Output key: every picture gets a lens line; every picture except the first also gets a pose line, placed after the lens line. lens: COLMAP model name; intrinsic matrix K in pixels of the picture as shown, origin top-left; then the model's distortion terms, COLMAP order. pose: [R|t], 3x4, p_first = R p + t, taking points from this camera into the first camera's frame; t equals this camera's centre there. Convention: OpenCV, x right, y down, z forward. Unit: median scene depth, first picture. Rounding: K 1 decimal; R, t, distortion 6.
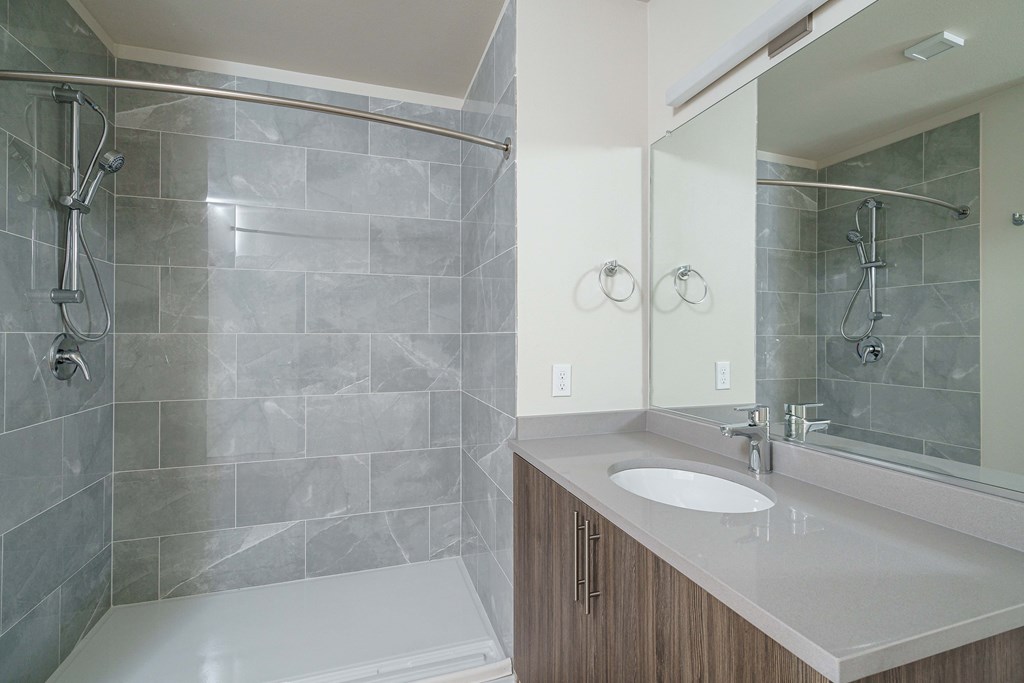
lens RADIAL K [[471.7, 0, 512.1], [0, 471.7, 331.5], [0, 0, 1]] dist [-0.001207, -0.000400]
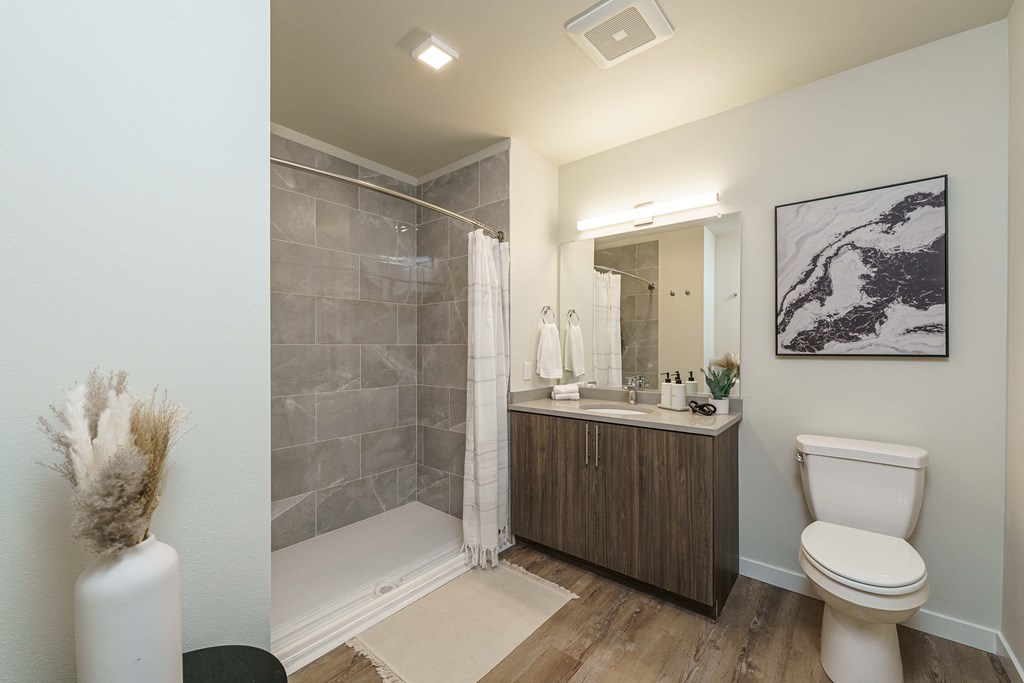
lens RADIAL K [[415.7, 0, 512.6], [0, 415.7, 343.6], [0, 0, 1]] dist [0.003486, 0.000067]
pose [[0.842430, 0.003562, 0.538793, -0.568900], [-0.006965, 0.999967, 0.004280, -0.006325], [-0.538760, -0.007358, 0.842427, -0.220897]]
